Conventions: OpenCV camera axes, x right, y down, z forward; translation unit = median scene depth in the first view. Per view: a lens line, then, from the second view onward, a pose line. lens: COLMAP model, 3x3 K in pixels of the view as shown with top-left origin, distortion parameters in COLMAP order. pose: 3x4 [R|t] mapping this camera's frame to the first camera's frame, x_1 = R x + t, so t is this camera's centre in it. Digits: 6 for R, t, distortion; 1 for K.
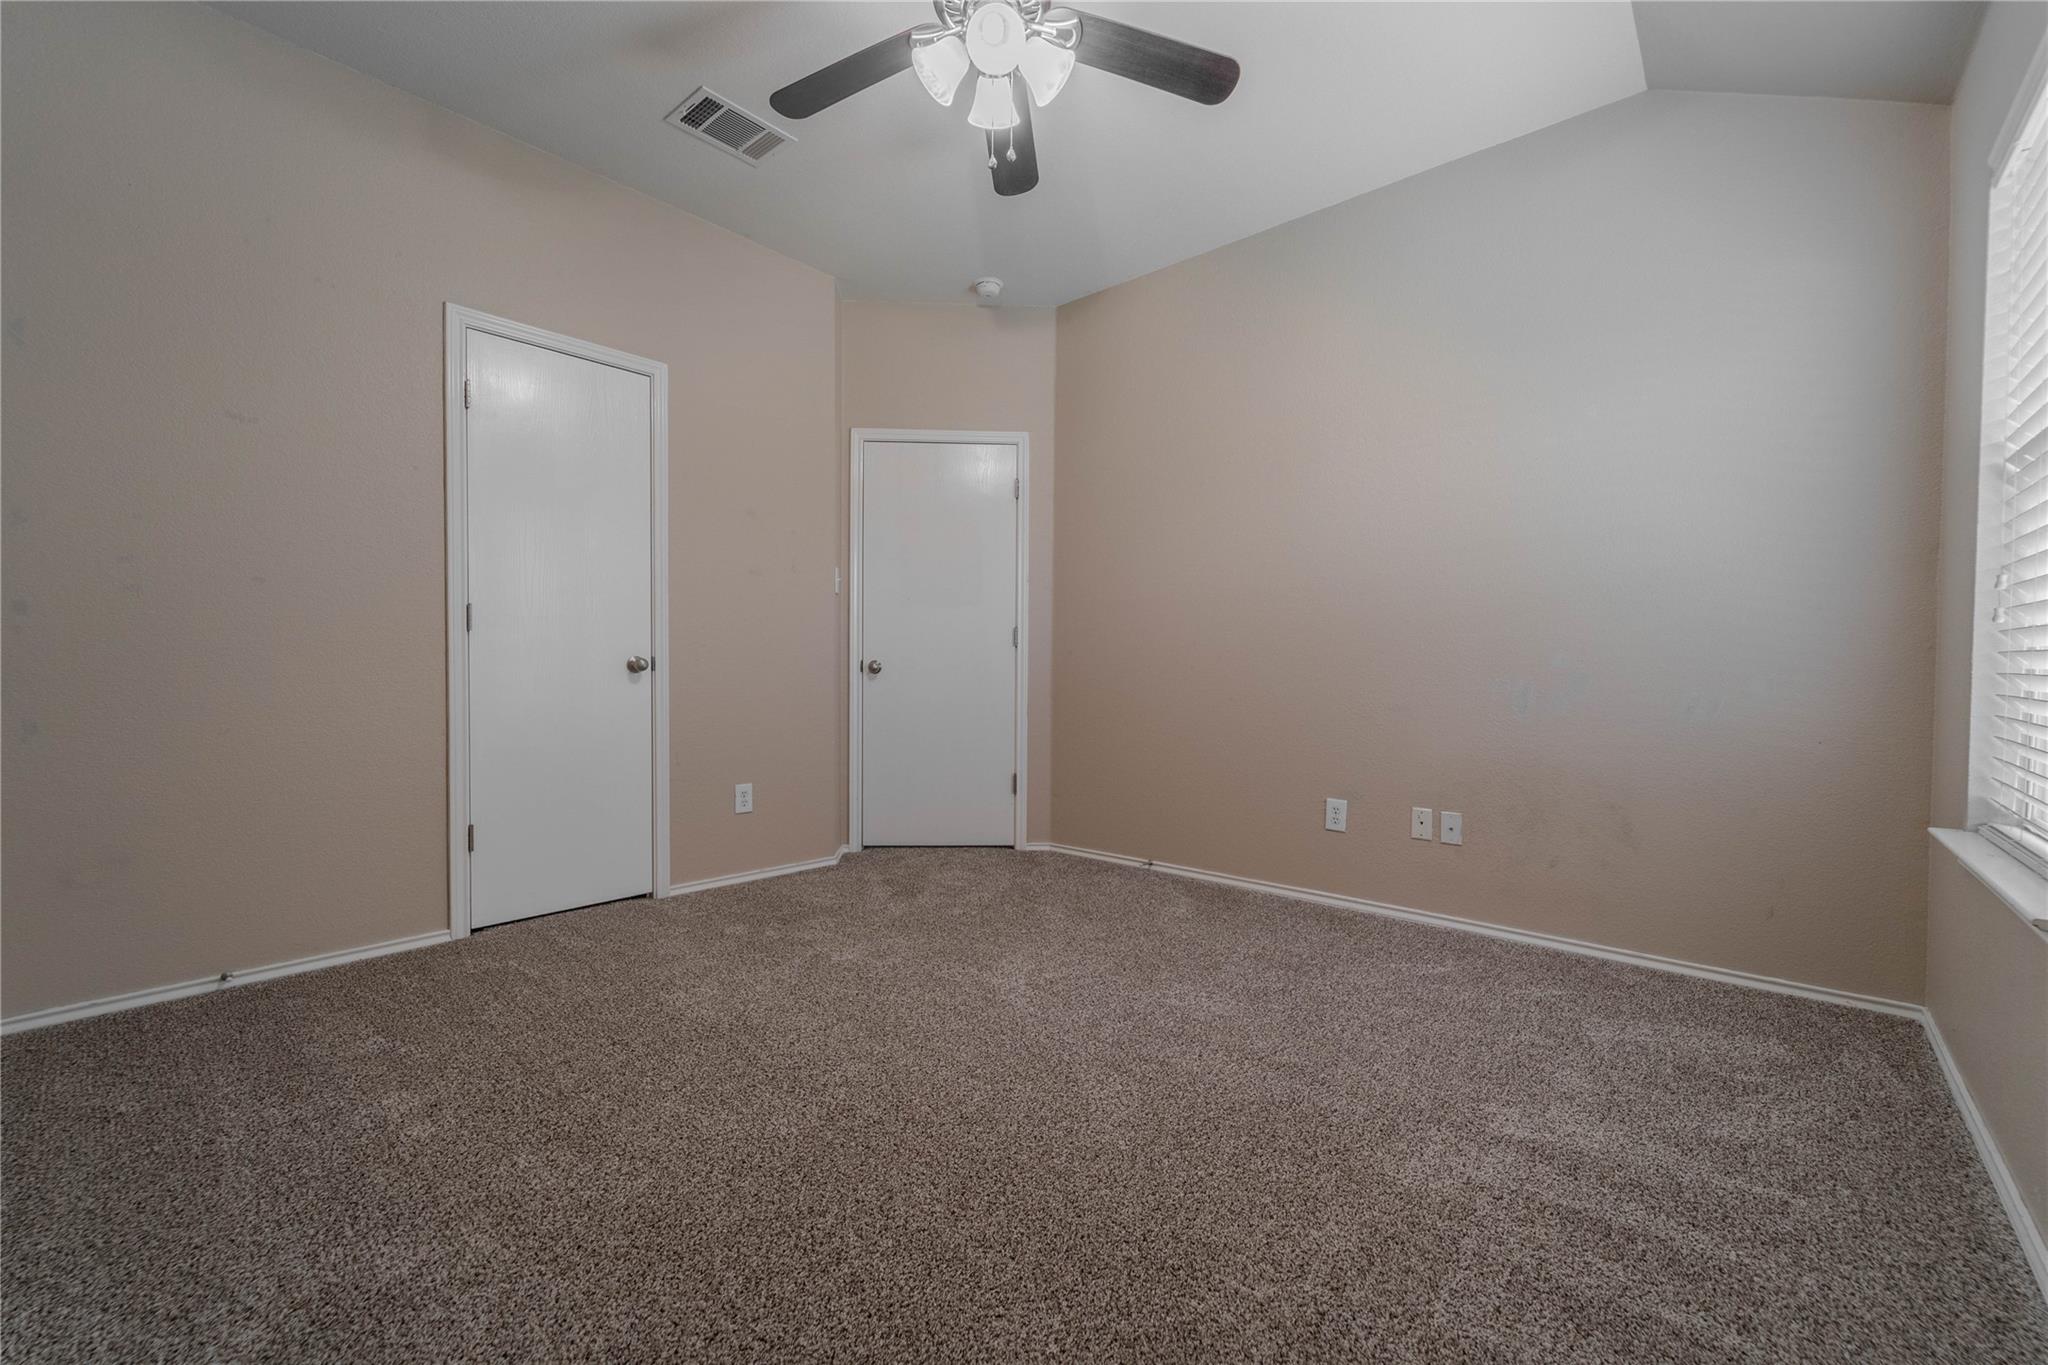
lens RADIAL K [[827.5, 0, 1024.0], [0, 827.5, 682.5], [0, 0, 1]] dist [0.001227, -0.000120]
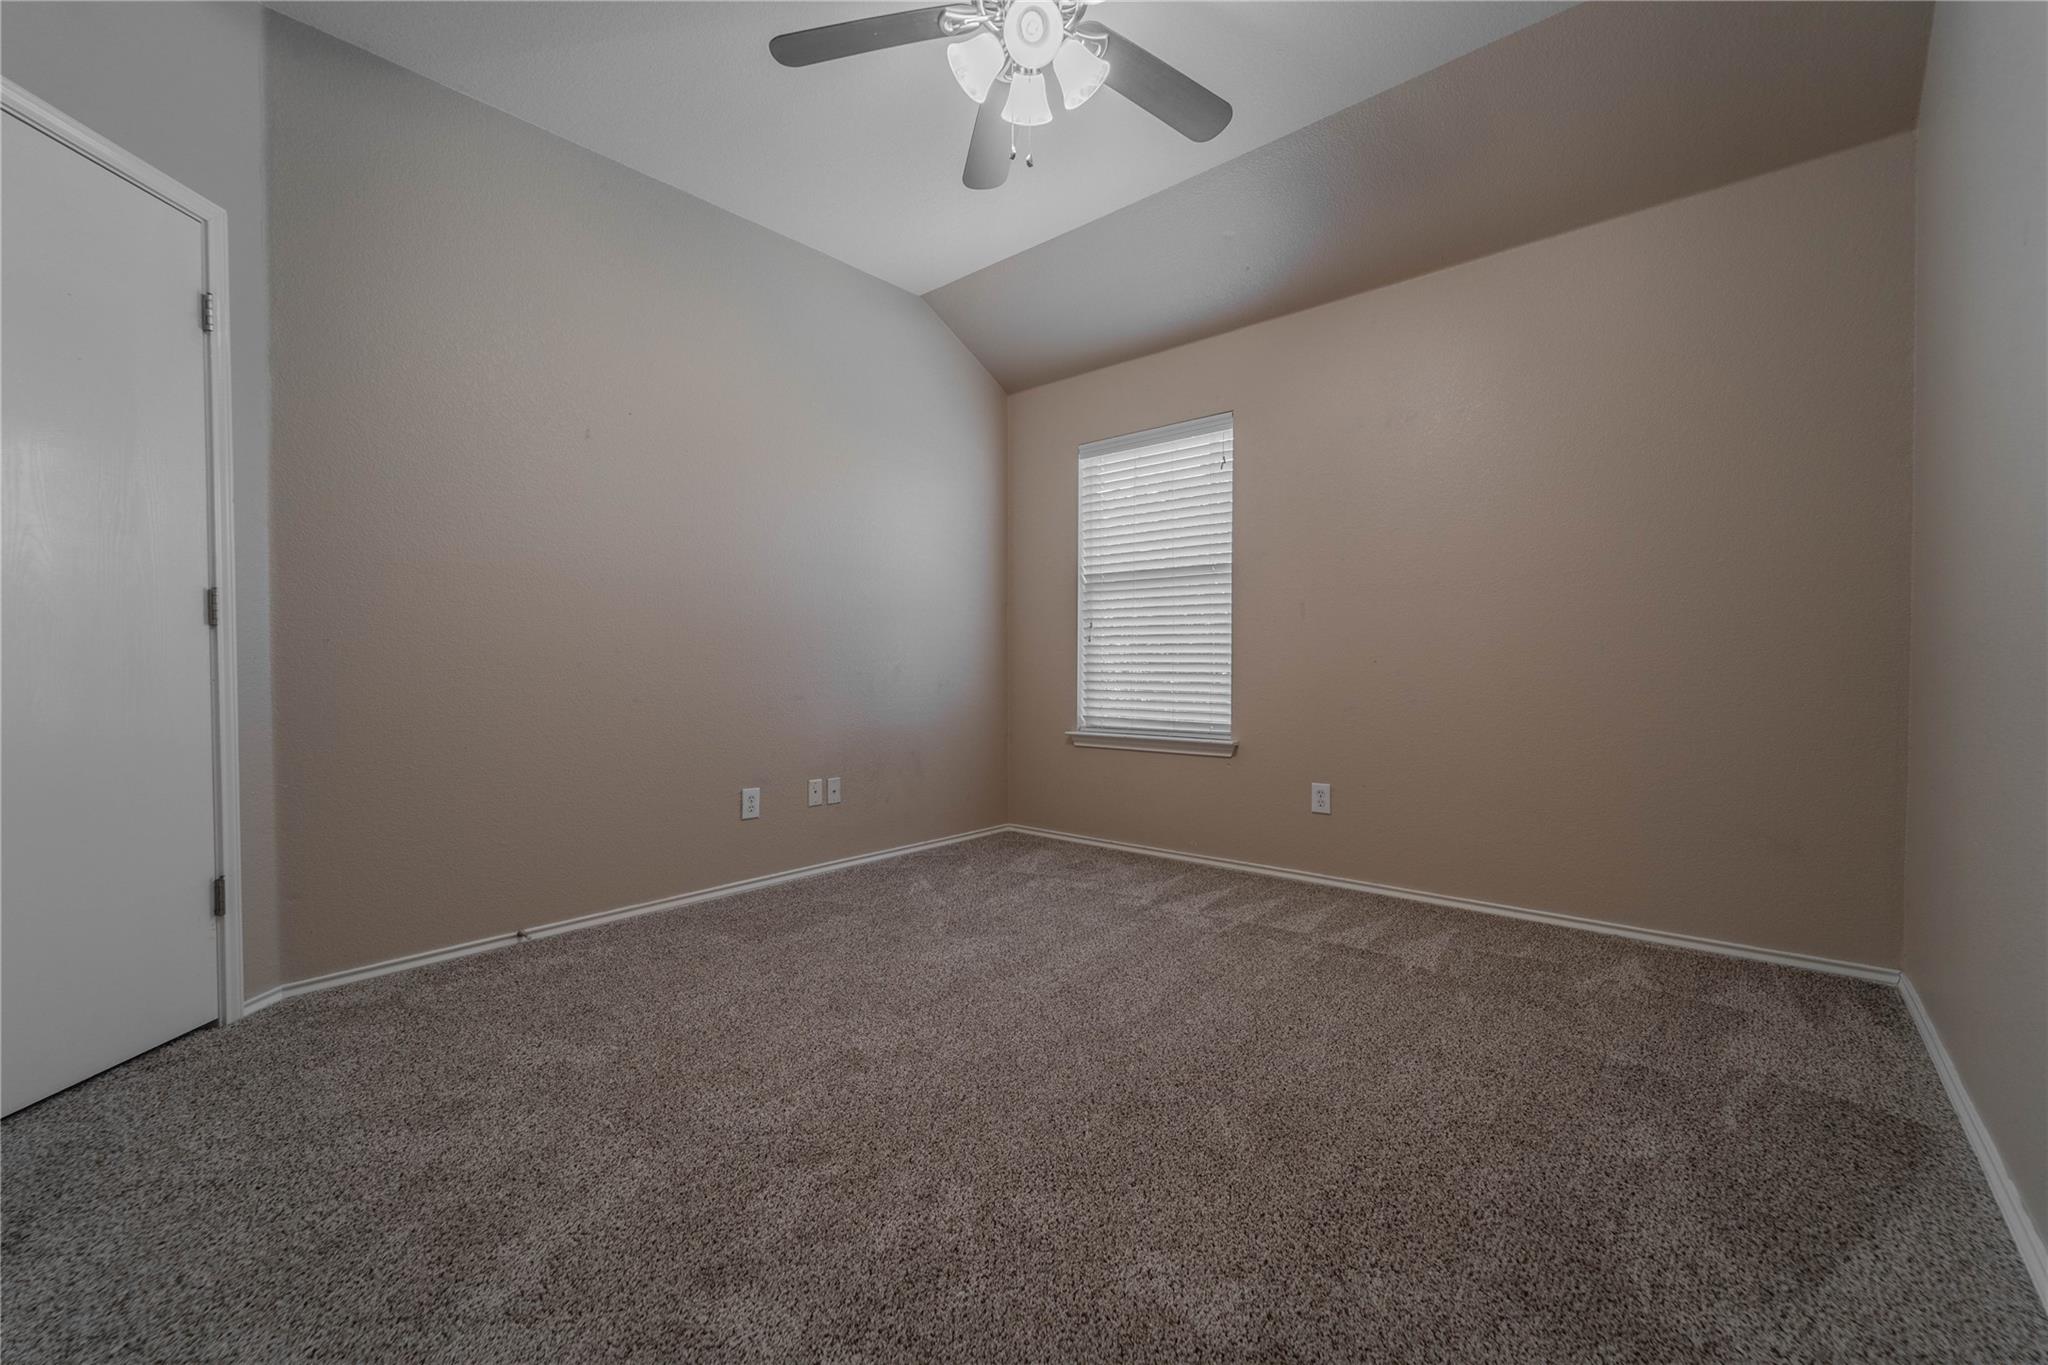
lens RADIAL K [[827.5, 0, 1024.0], [0, 827.5, 682.5], [0, 0, 1]] dist [0.001227, -0.000120]
pose [[-0.013072, -0.030192, 0.999459, -0.694659], [0.020619, 0.999323, 0.030458, -0.018740], [-0.999702, 0.021006, -0.012441, 0.683930]]
